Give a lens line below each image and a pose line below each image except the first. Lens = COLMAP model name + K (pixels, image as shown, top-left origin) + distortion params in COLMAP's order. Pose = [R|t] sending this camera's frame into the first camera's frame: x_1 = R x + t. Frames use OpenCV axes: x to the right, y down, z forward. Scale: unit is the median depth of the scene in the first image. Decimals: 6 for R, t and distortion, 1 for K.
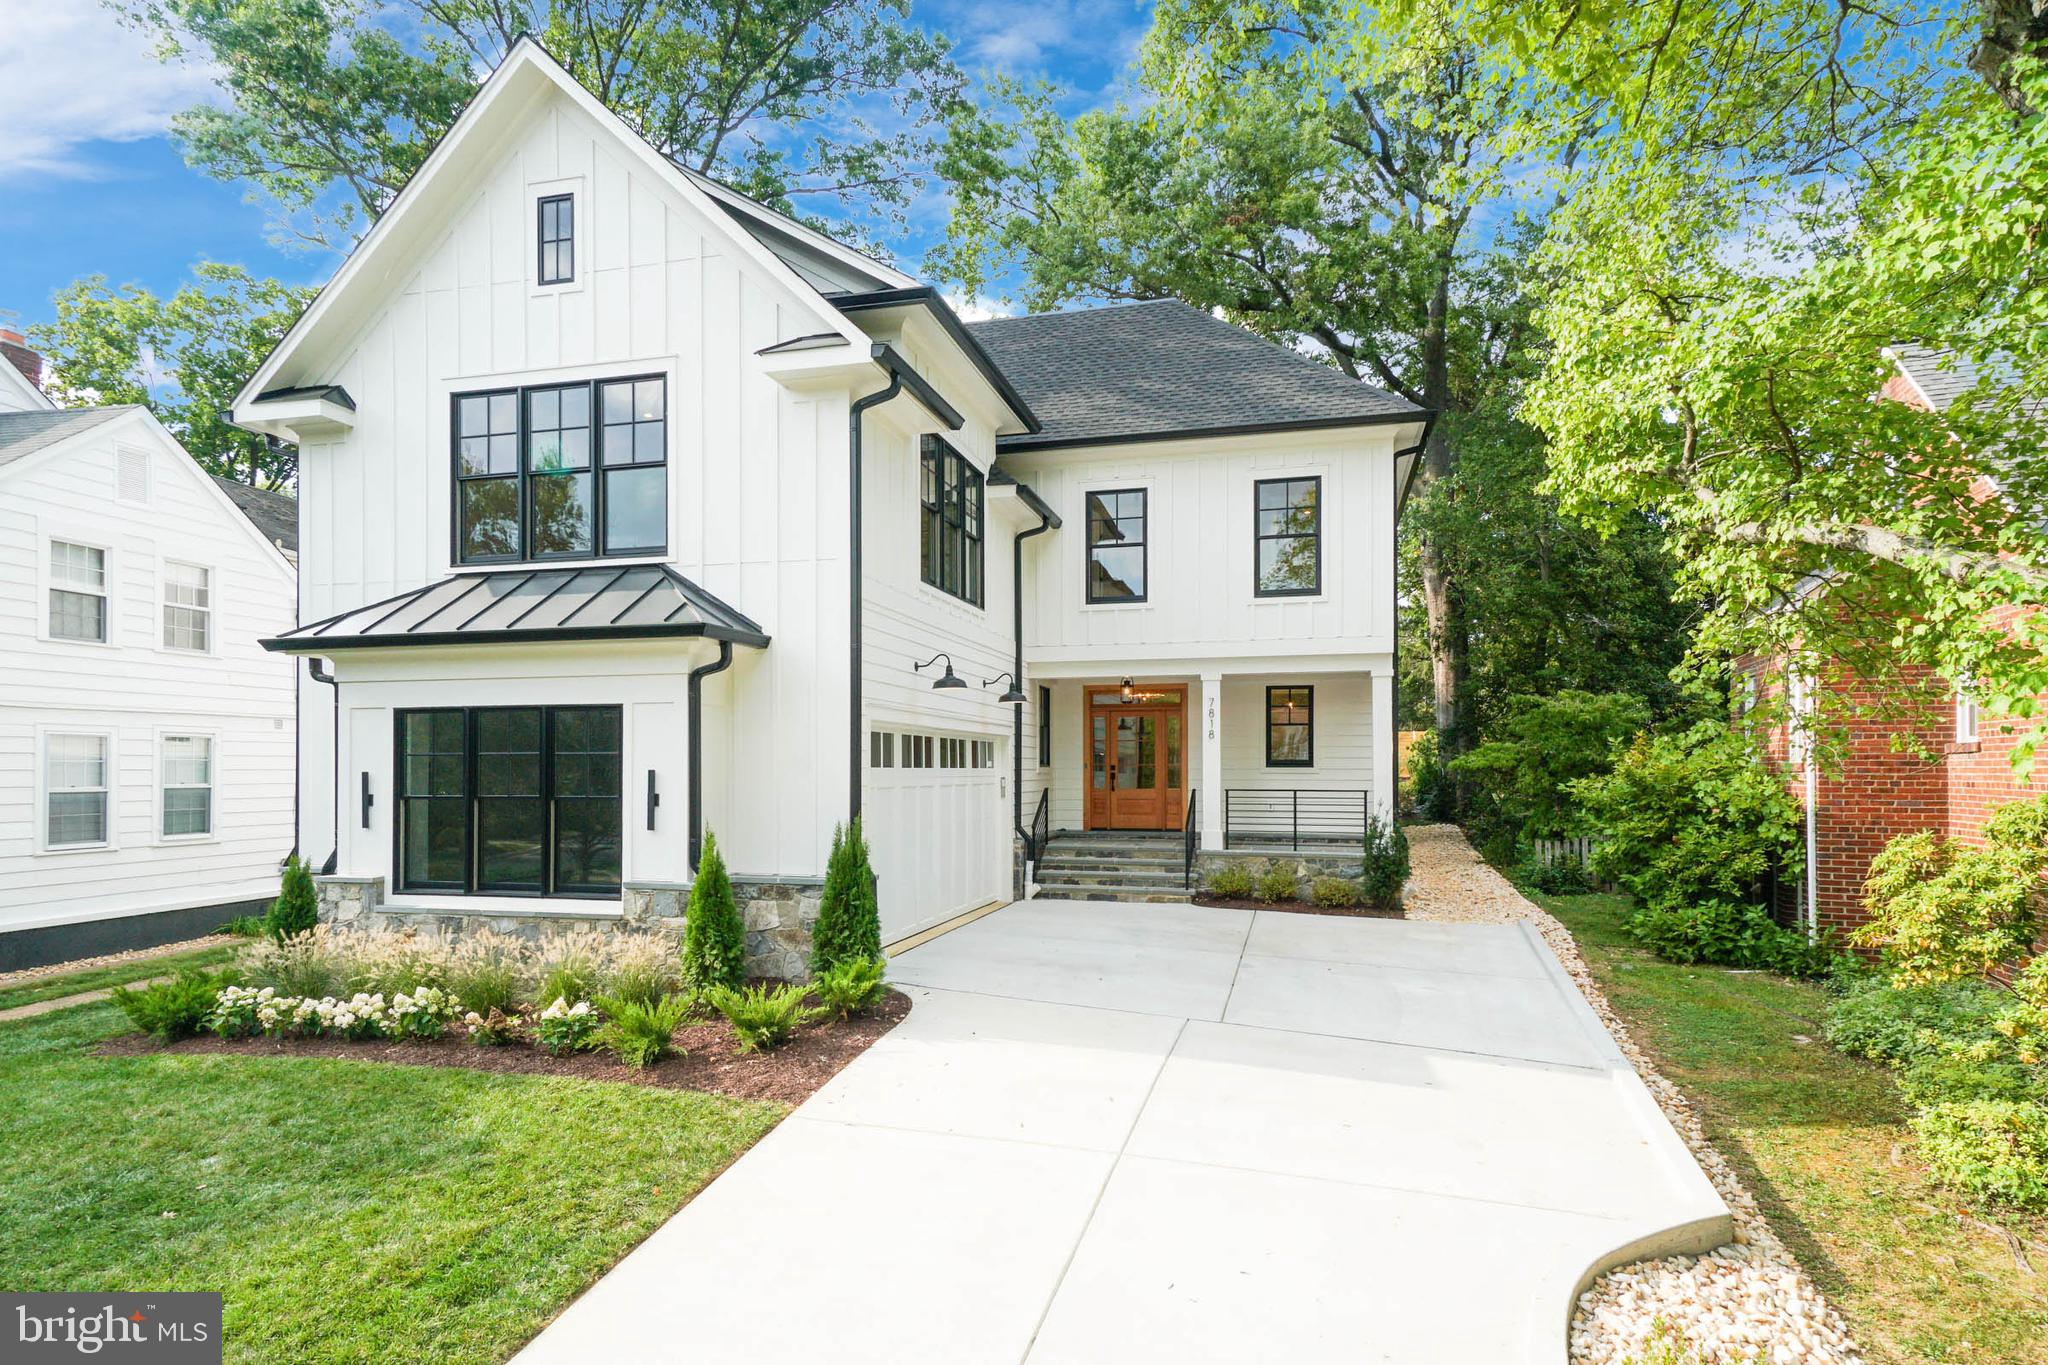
lens RADIAL K [[1012.9, 0, 1020.1], [0, 1012.9, 677.6], [0, 0, 1]] dist [0.024835, 0.000420]
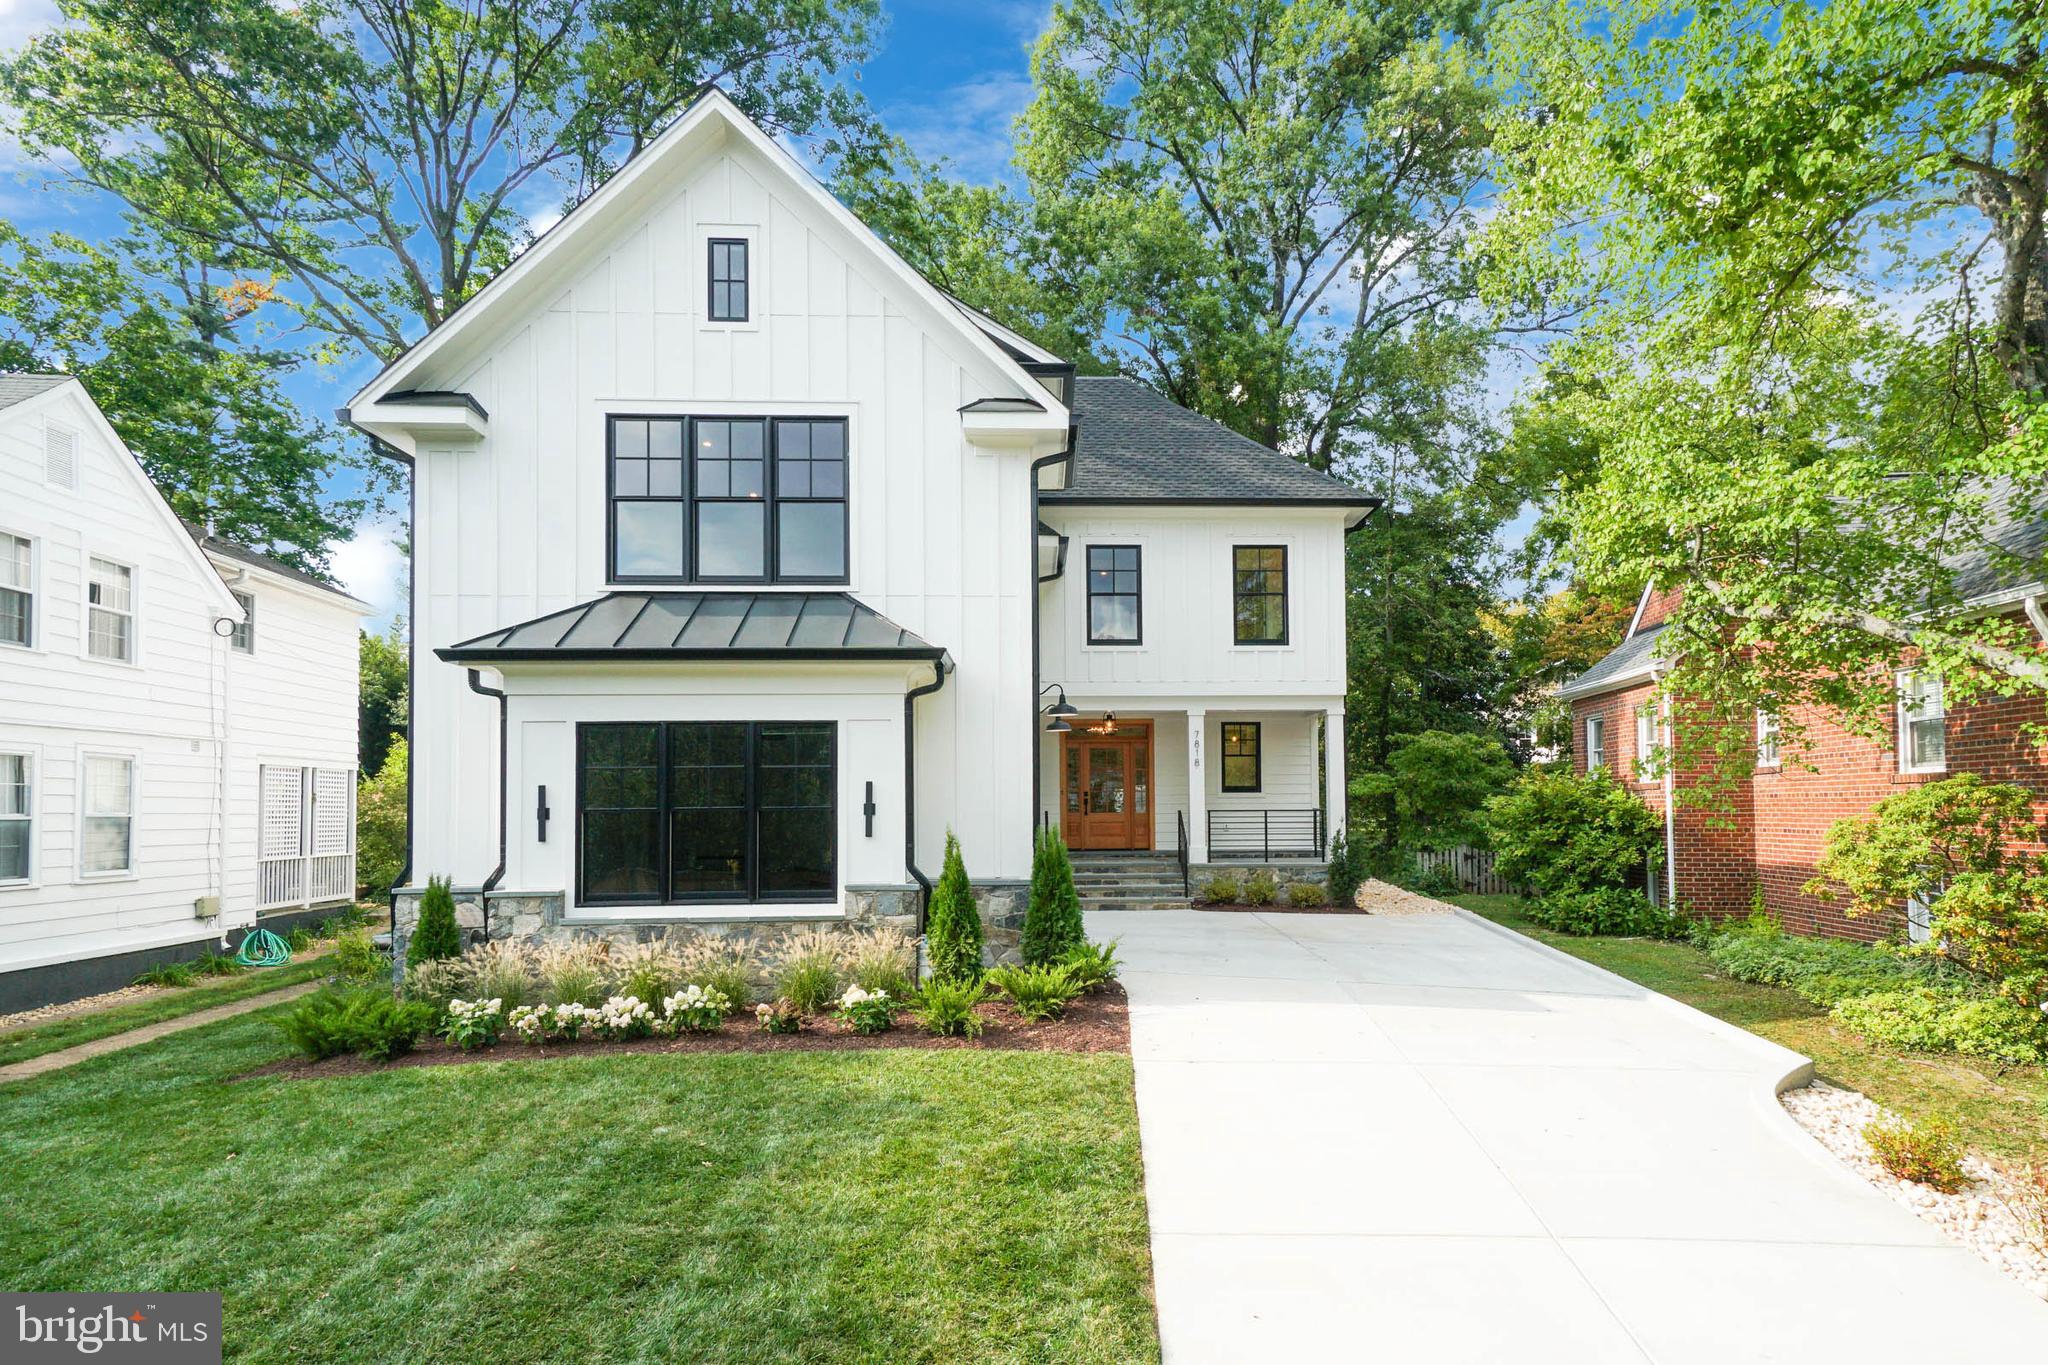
lens RADIAL K [[1012.9, 0, 1039.4], [0, 1012.9, 690.5], [0, 0, 1]] dist [0.024835, 0.000420]
pose [[0.962650, 0.025994, 0.269499, -0.428088], [-0.017563, 0.999279, -0.033648, 0.023848], [-0.270179, 0.027658, 0.962413, -0.085534]]
